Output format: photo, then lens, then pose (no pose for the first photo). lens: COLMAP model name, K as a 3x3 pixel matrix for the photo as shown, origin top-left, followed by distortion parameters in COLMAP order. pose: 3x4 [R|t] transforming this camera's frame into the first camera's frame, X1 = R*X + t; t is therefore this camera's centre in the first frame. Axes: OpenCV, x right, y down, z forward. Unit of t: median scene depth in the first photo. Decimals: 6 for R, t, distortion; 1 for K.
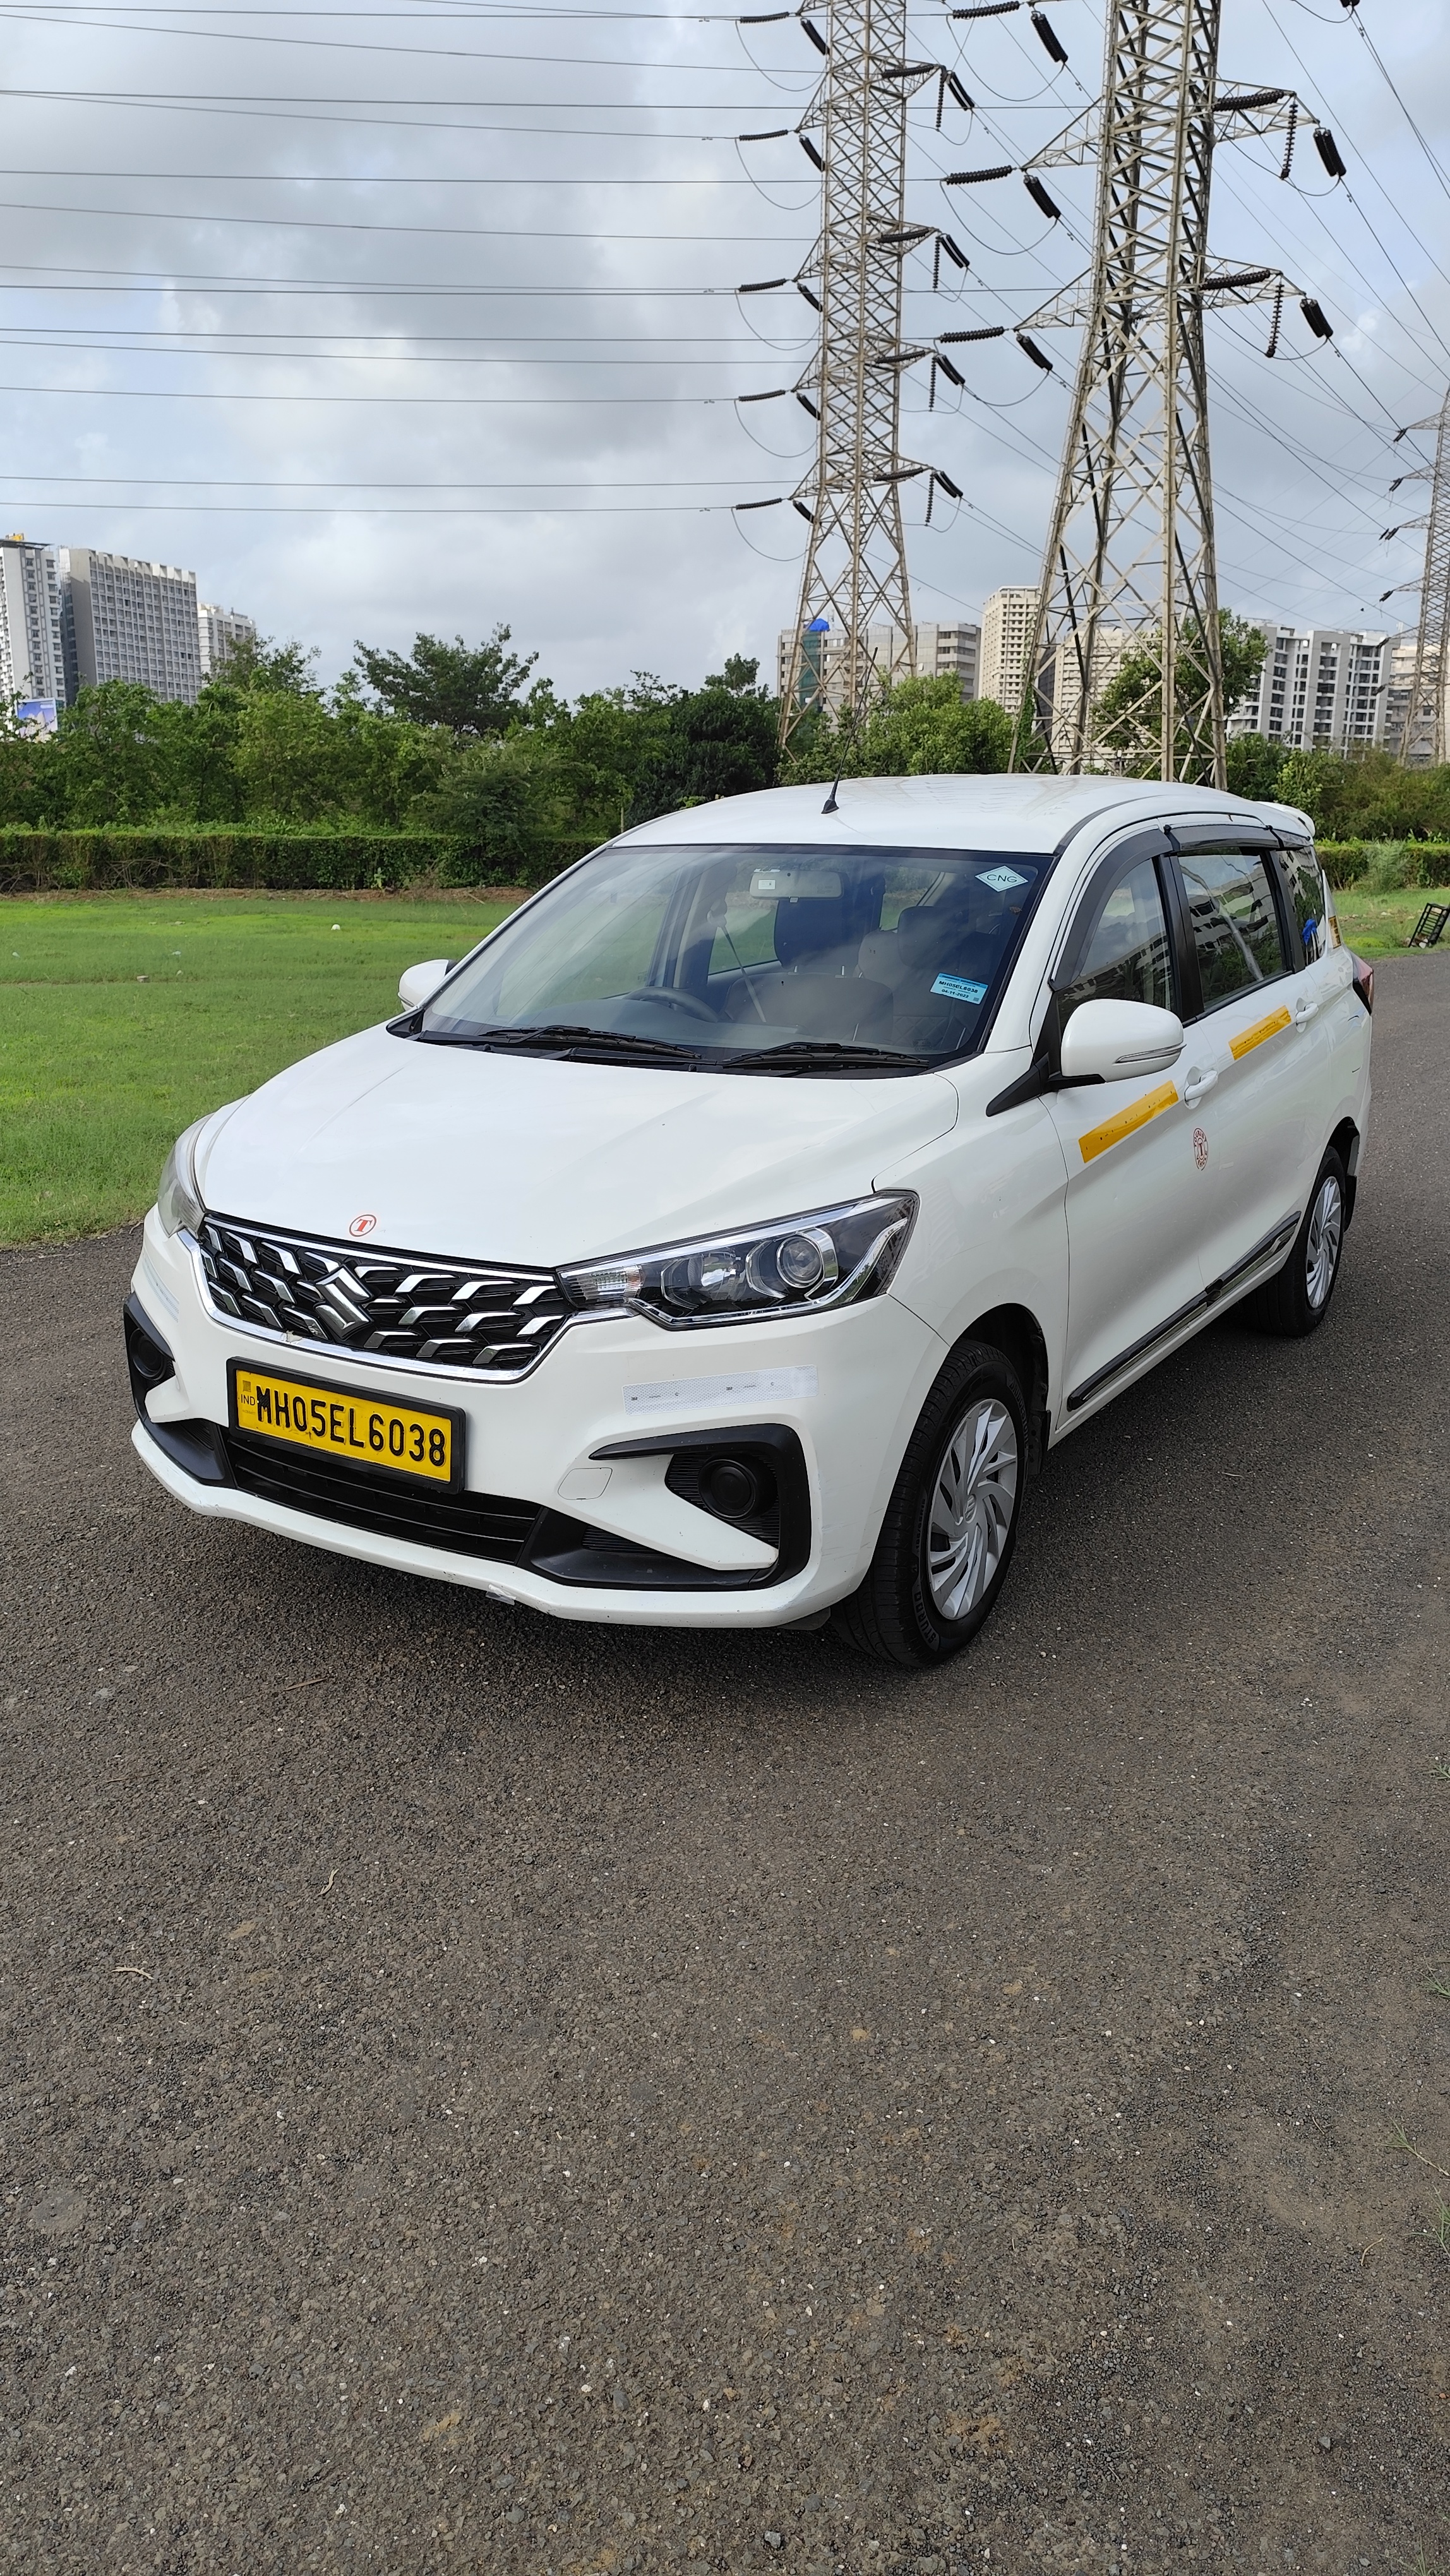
lens RADIAL K [[1748.7, 0, 725.0], [0, 1748.7, 1288.0], [0, 0, 1]] dist [0.048232, -0.058913]
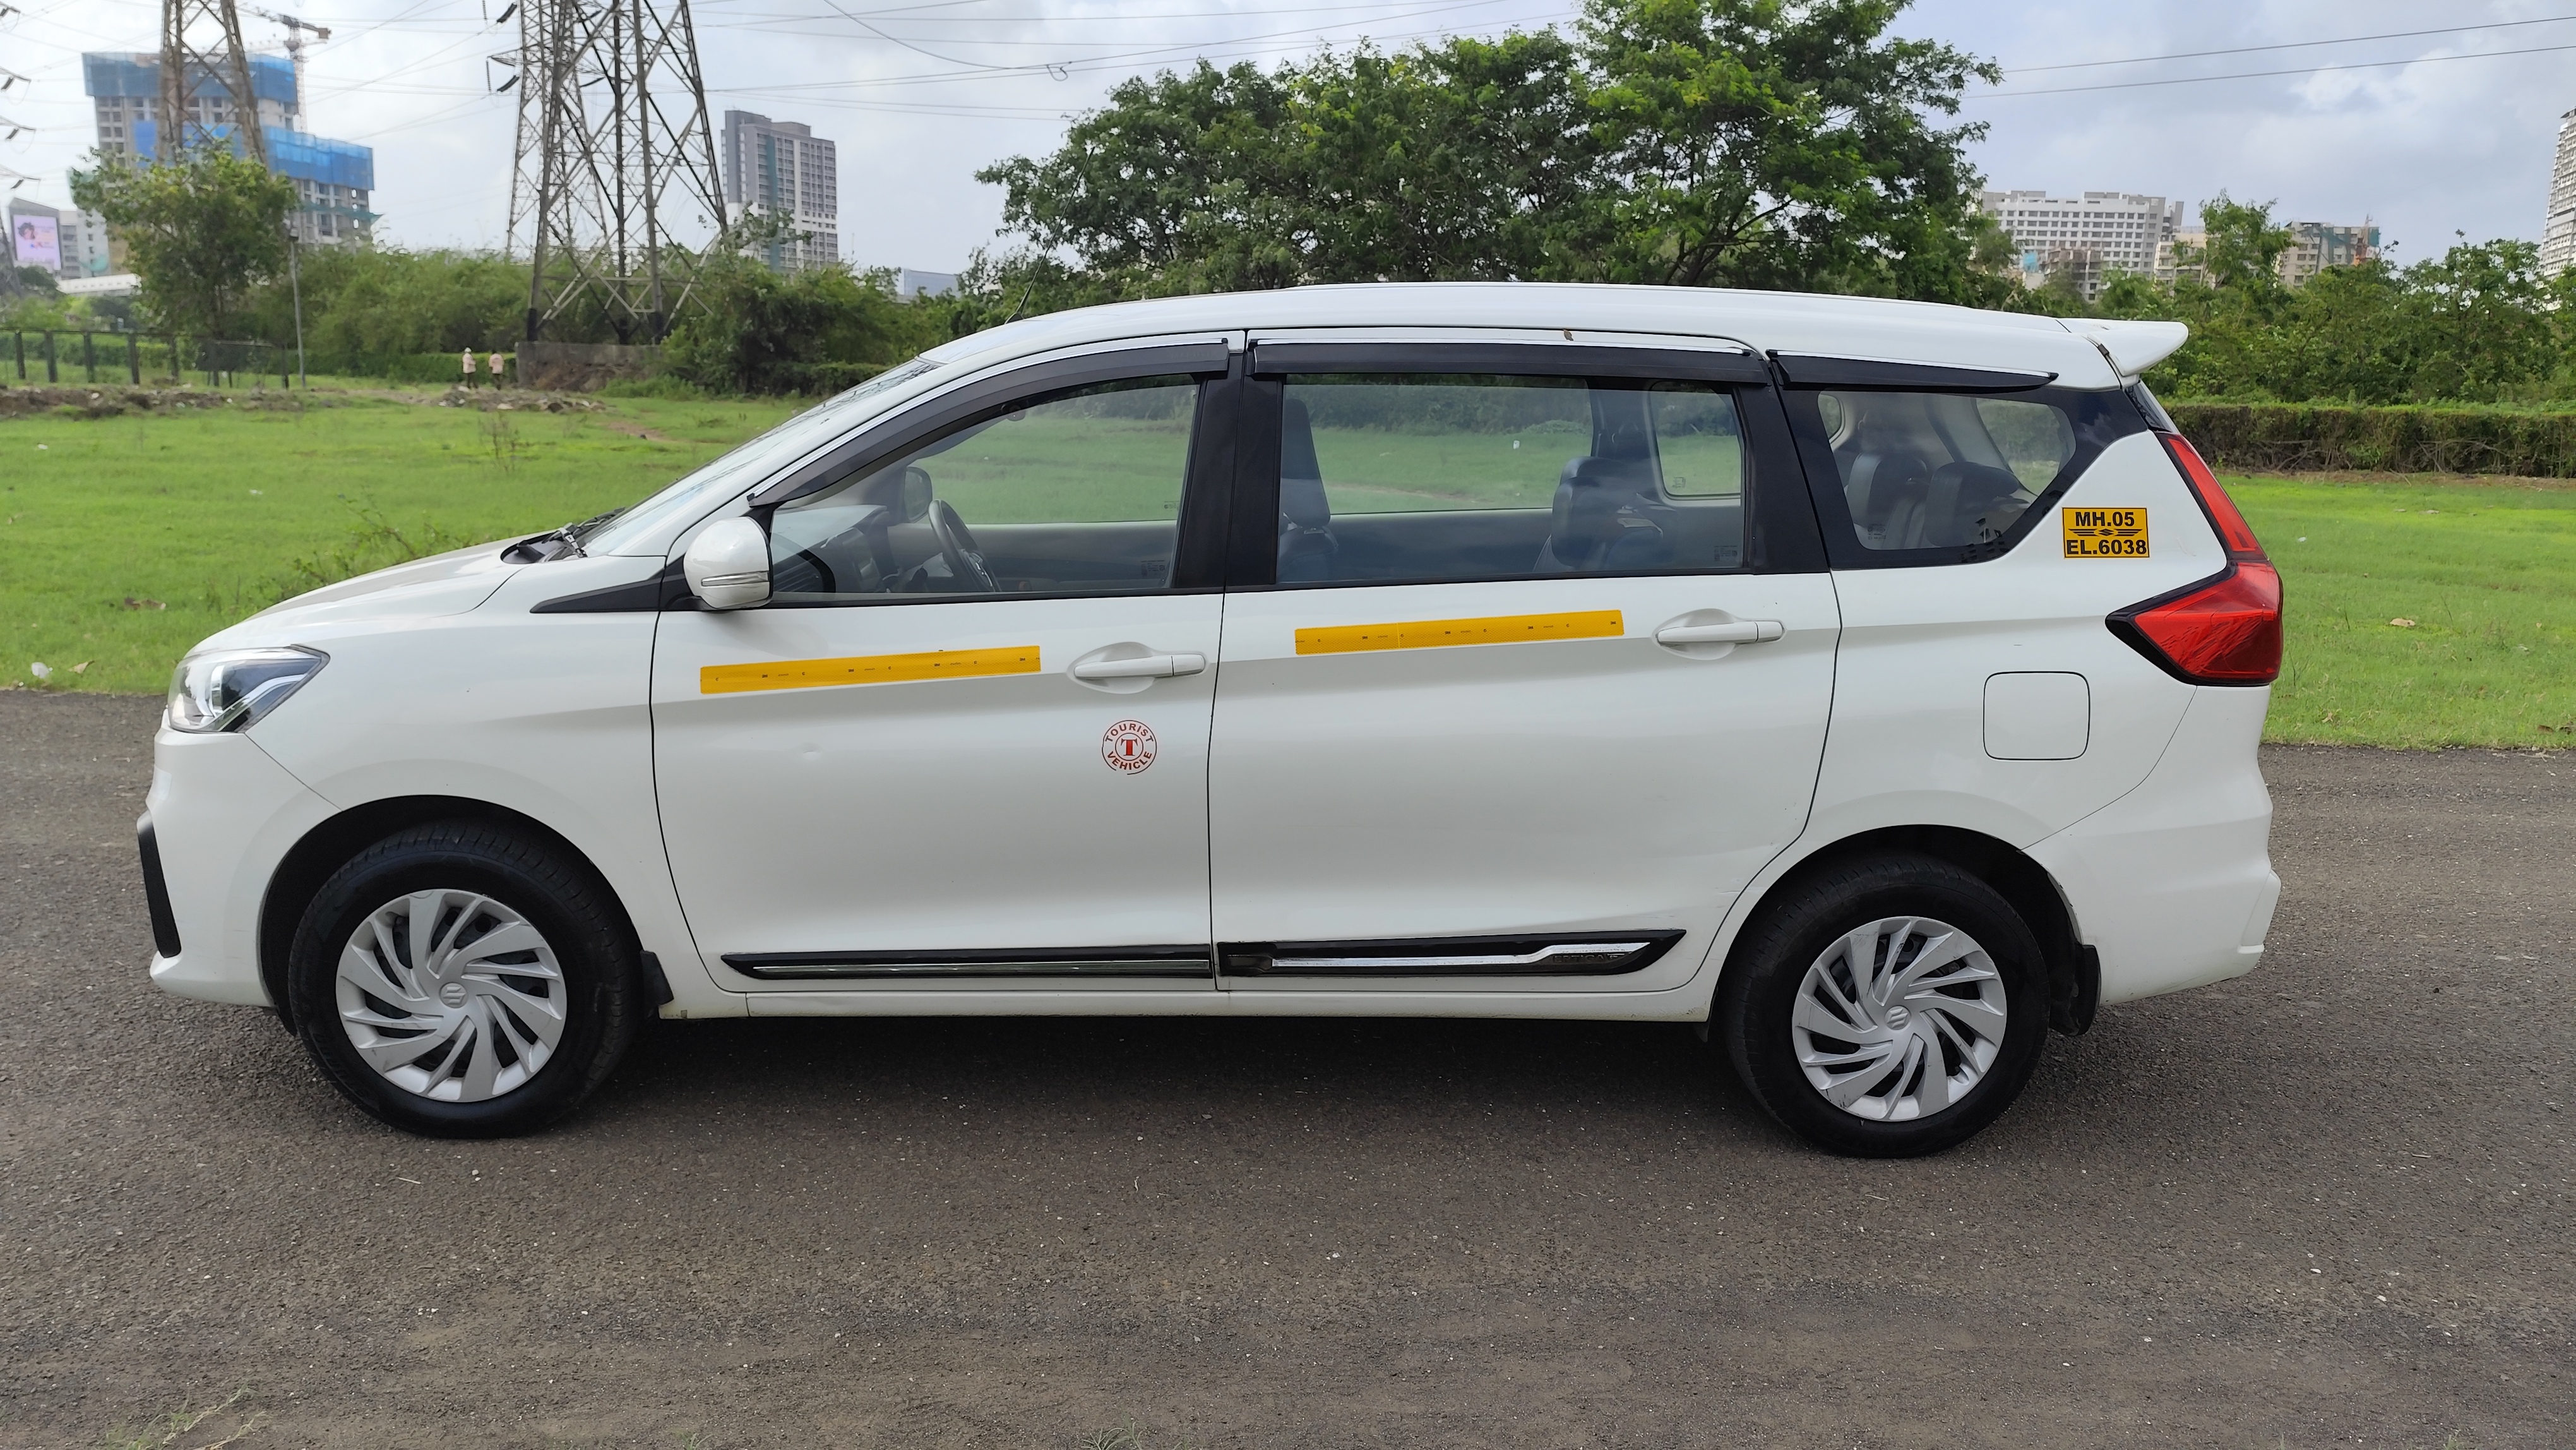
lens RADIAL K [[1735.1, 0, 1191.0], [0, 1735.1, 726.0], [0, 0, 1]] dist [0.051129, -0.056349]
pose [[0.558457, 0.173579, -0.811170, 0.641401], [-0.231010, 0.971722, 0.048894, -0.093409], [0.796718, 0.160083, 0.582763, 0.404039]]
